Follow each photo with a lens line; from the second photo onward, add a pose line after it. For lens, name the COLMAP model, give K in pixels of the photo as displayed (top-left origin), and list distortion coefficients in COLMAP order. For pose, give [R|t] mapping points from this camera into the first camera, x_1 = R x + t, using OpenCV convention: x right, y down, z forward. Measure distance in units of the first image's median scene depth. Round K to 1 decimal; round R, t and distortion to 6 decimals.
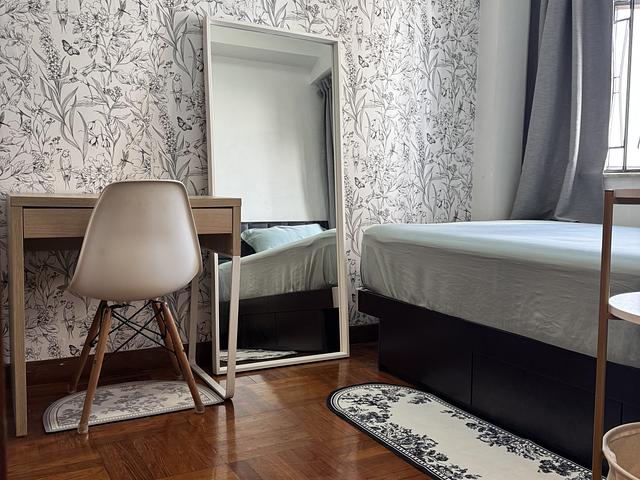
lens RADIAL K [[645.6, 0, 320.0], [0, 645.6, 240.0], [0, 0, 1]] dist [0.194110, -0.418501]
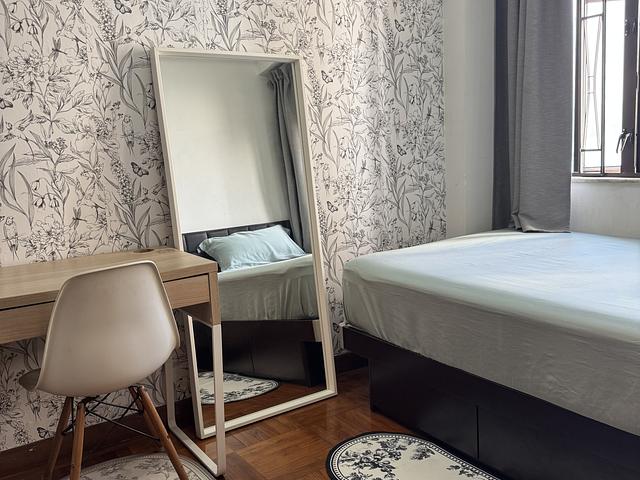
lens RADIAL K [[645.6, 0, 320.0], [0, 645.6, 240.0], [0, 0, 1]] dist [0.194110, -0.418501]
pose [[0.993332, -0.081872, 0.081175, -0.043078], [0.075306, 0.993874, 0.080889, -0.137014], [-0.087301, -0.074237, 0.993412, 0.076963]]
